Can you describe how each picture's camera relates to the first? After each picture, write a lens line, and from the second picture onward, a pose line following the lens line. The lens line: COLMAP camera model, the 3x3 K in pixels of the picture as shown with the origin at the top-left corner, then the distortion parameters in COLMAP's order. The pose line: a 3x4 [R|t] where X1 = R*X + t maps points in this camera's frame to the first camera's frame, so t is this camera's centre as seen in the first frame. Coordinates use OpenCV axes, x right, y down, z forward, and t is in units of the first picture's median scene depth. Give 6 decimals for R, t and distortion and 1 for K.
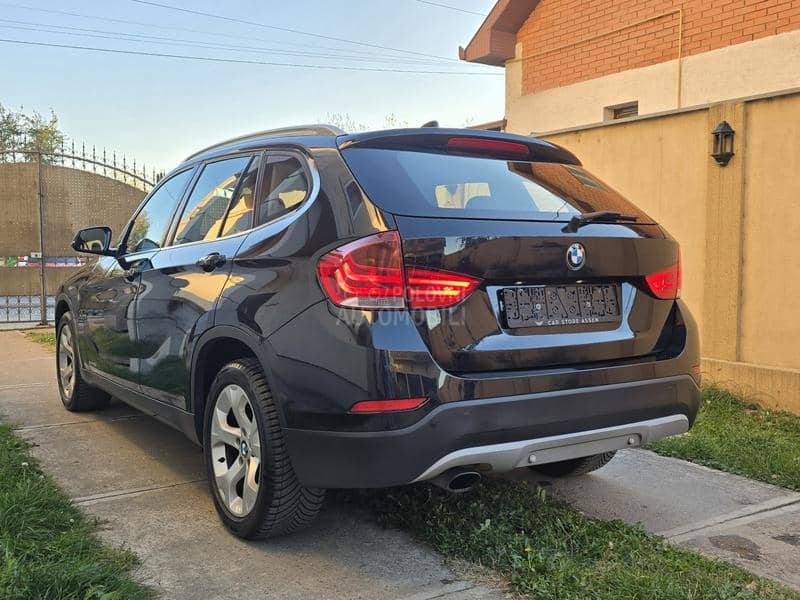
lens RADIAL K [[789.5, 0, 400.7], [0, 789.5, 308.7], [0, 0, 1]] dist [0.044619, -0.014711]
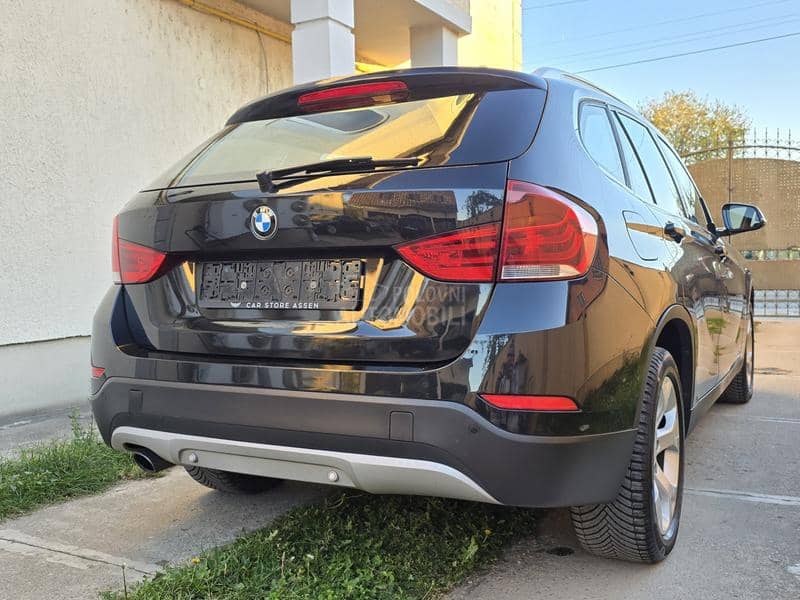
lens RADIAL K [[764.0, 0, 397.4], [0, 764.0, 302.8], [0, 0, 1]] dist [0.046738, -0.016102]
pose [[0.468616, 0.034247, -0.882738, 0.746289], [-0.037759, 0.999112, 0.018717, -0.003909], [0.882595, 0.024560, 0.469493, 0.588318]]
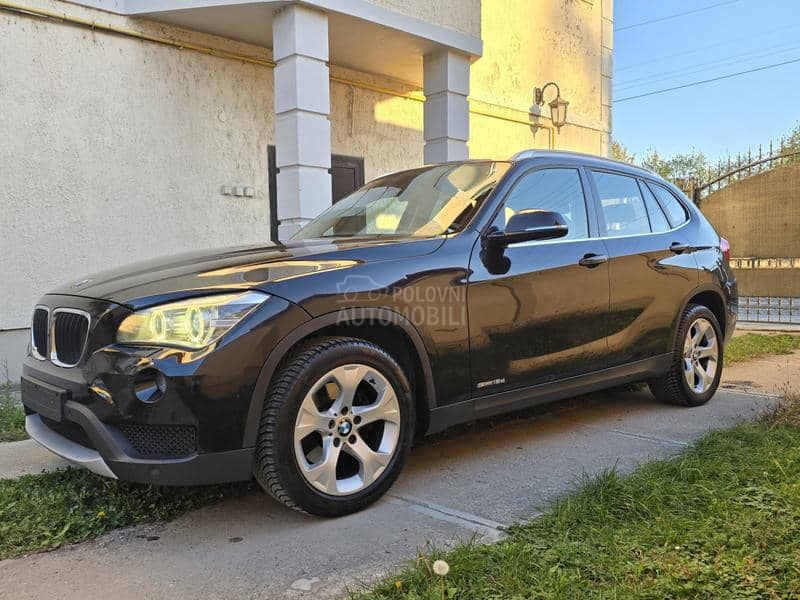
lens RADIAL K [[669.5, 0, 390.4], [0, 669.5, 291.4], [0, 0, 1]] dist [0.104931, -0.122354]
pose [[0.190003, 0.028346, -0.981374, 0.900726], [-0.054307, 0.998356, 0.018322, -0.037182], [0.980280, 0.049814, 0.191230, 1.152666]]
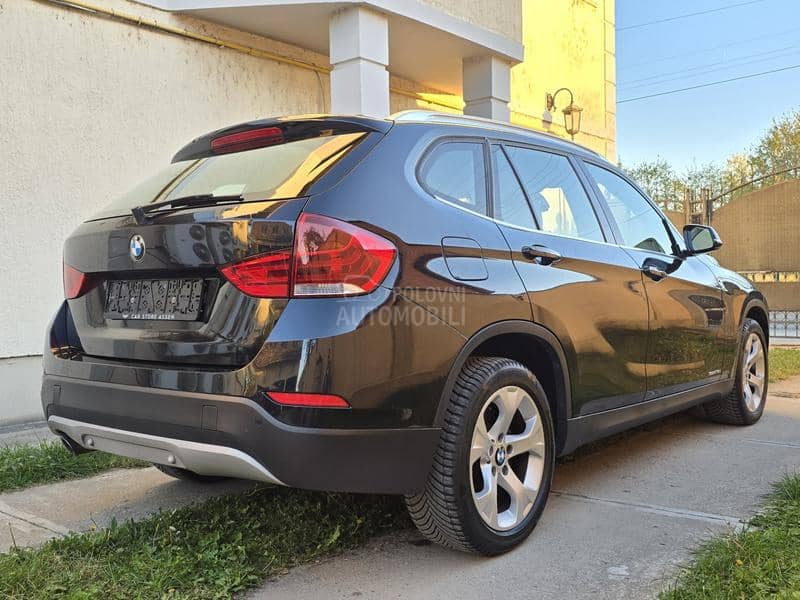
lens RADIAL K [[758.2, 0, 400.0], [0, 758.2, 300.0], [0, 0, 1]] dist [0.085317, -0.108224]
pose [[0.298980, 0.009764, -0.954209, 0.935207], [-0.044459, 0.999004, -0.003707, -0.010928], [0.953223, 0.043531, 0.299116, 0.796429]]
